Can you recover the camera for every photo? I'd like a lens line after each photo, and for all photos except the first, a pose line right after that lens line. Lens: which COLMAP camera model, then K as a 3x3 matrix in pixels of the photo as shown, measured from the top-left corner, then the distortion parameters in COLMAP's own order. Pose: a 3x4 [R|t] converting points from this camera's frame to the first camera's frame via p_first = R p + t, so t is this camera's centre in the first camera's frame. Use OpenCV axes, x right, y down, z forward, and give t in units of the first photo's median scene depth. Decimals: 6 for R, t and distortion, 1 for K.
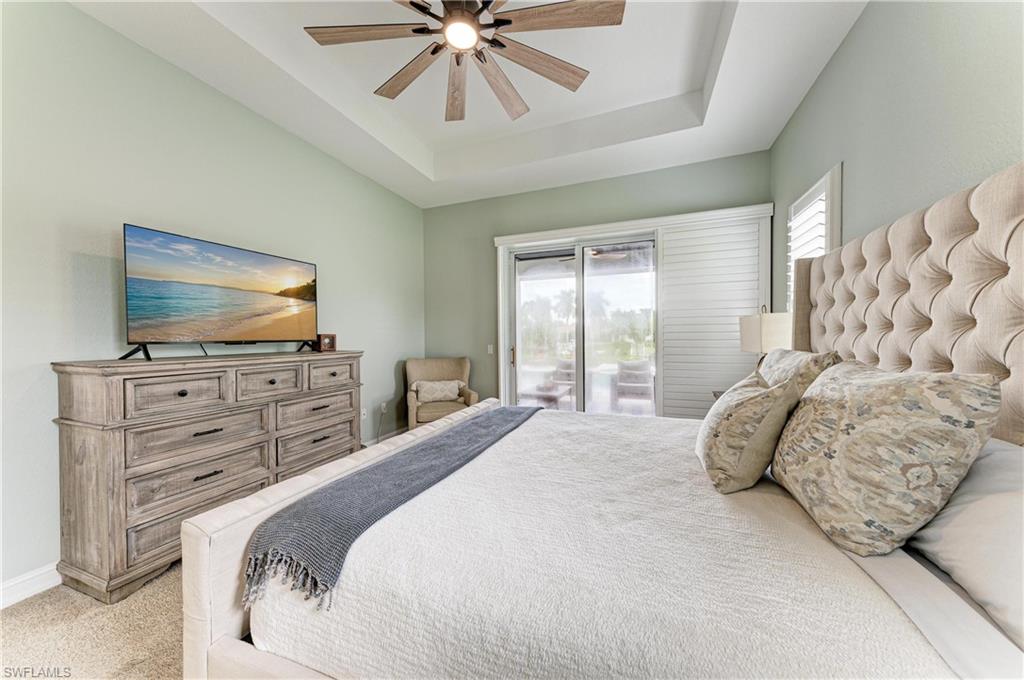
lens RADIAL K [[346.8, 0, 511.7], [0, 346.8, 337.6], [0, 0, 1]] dist [0.006569, -0.001223]
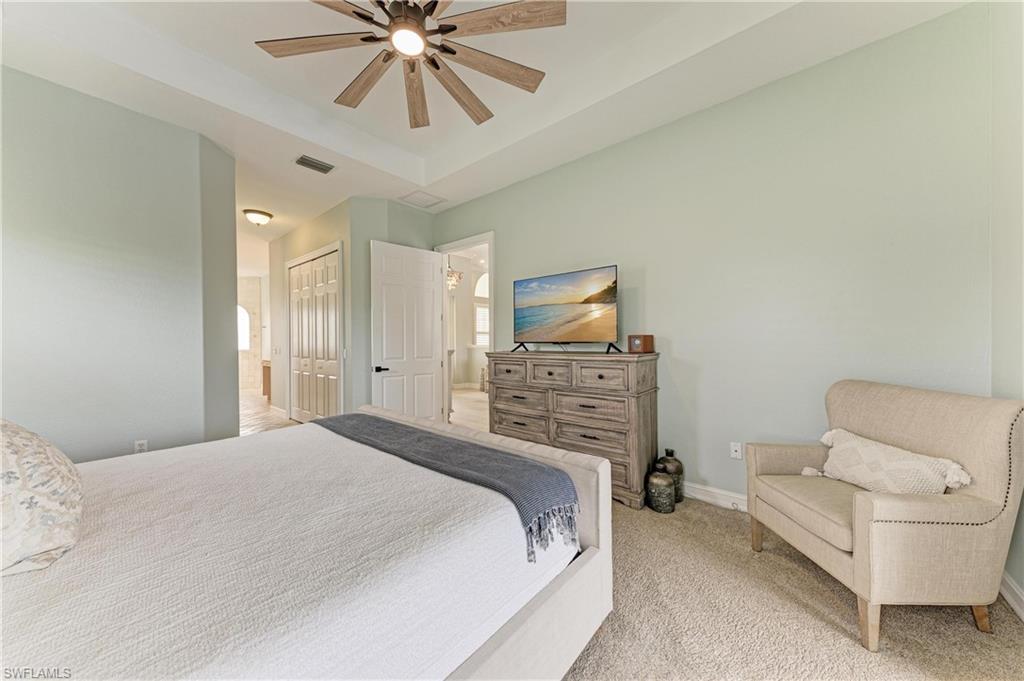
lens RADIAL K [[346.8, 0, 516.1], [0, 346.8, 342.0], [0, 0, 1]] dist [0.006569, -0.001223]
pose [[-0.329103, 0.012761, -0.944208, 0.546113], [0.008569, 0.999908, 0.010527, -0.005096], [0.944255, -0.004626, -0.329182, 1.238662]]
